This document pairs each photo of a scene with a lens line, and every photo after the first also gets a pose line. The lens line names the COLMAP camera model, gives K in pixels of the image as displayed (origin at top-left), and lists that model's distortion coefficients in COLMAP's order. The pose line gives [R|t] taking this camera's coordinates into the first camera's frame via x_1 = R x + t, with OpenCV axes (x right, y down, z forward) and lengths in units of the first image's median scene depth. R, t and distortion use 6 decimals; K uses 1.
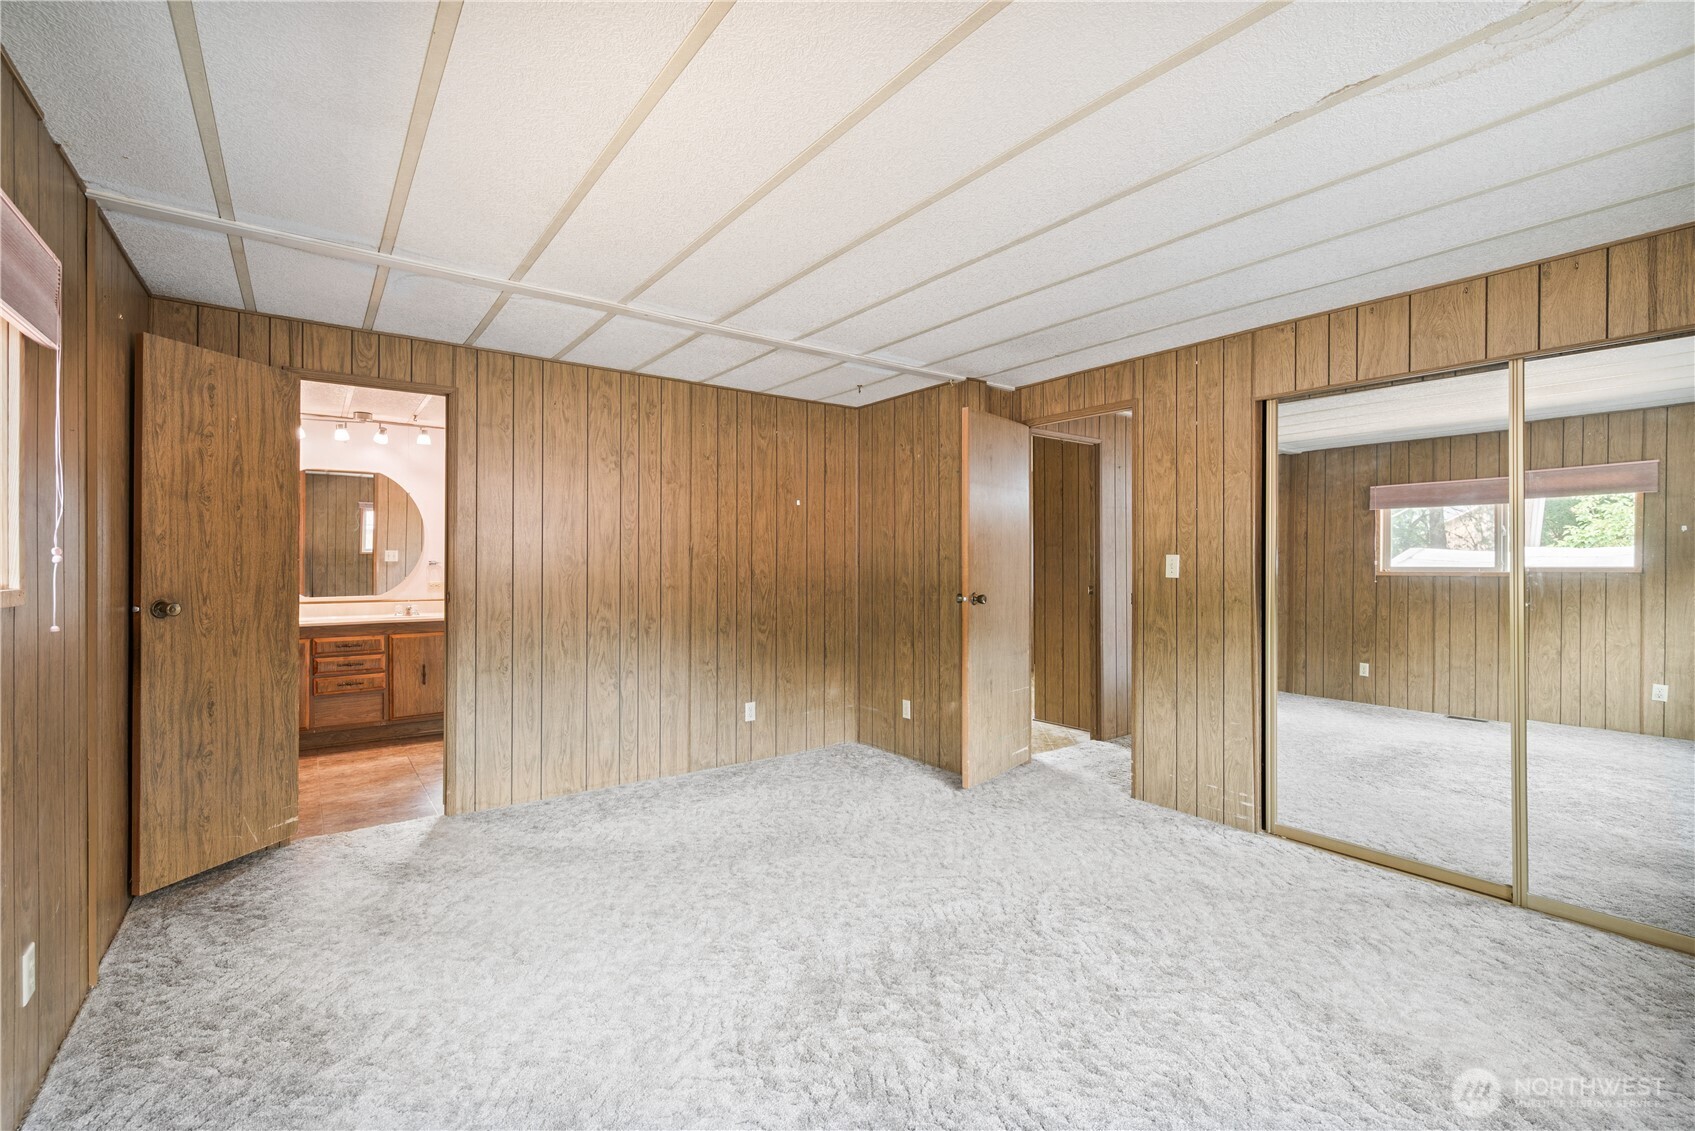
lens RADIAL K [[735.5, 0, 850.4], [0, 735.5, 568.3], [0, 0, 1]] dist [-0.001631, -0.000356]
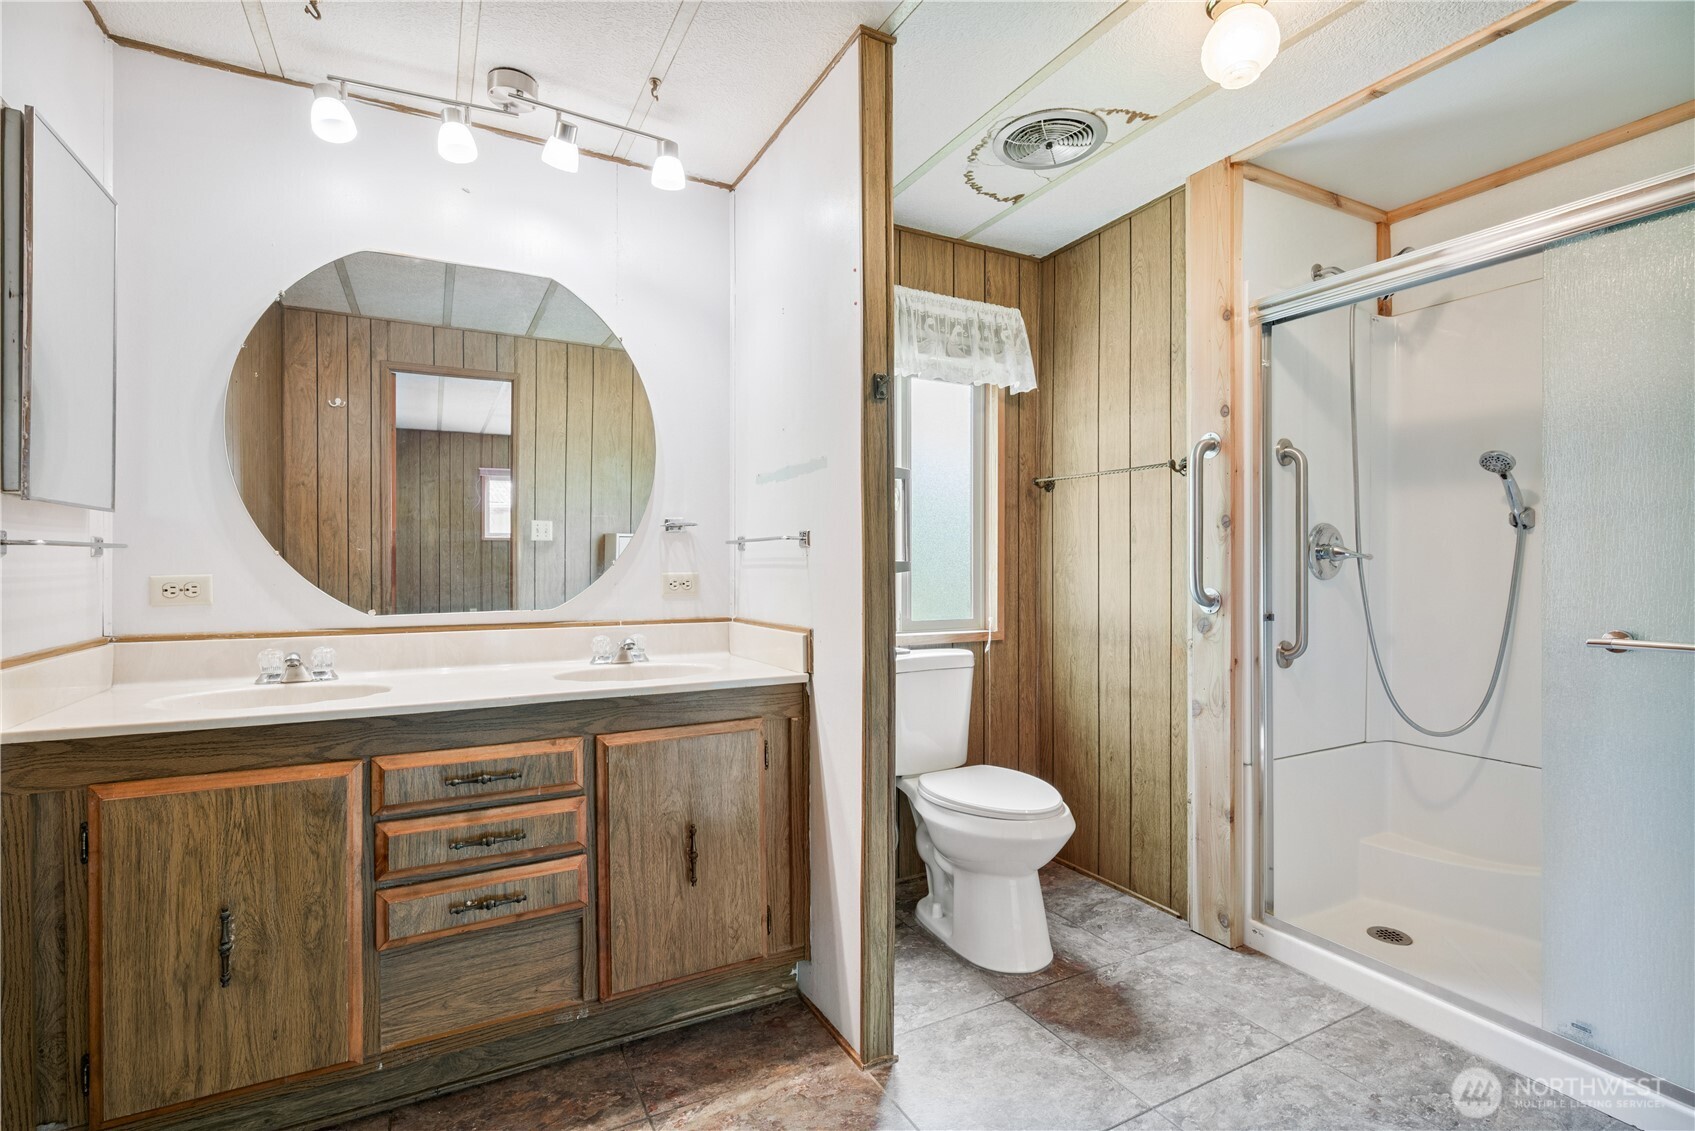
lens RADIAL K [[787.5, 0, 847.5], [0, 787.5, 565.5], [0, 0, 1]] dist [0.001238, -0.000583]
pose [[0.990072, -0.020716, -0.139024, -0.472418], [0.017726, 0.999585, -0.022712, 0.026072], [0.139436, 0.020022, 0.990029, 0.677253]]
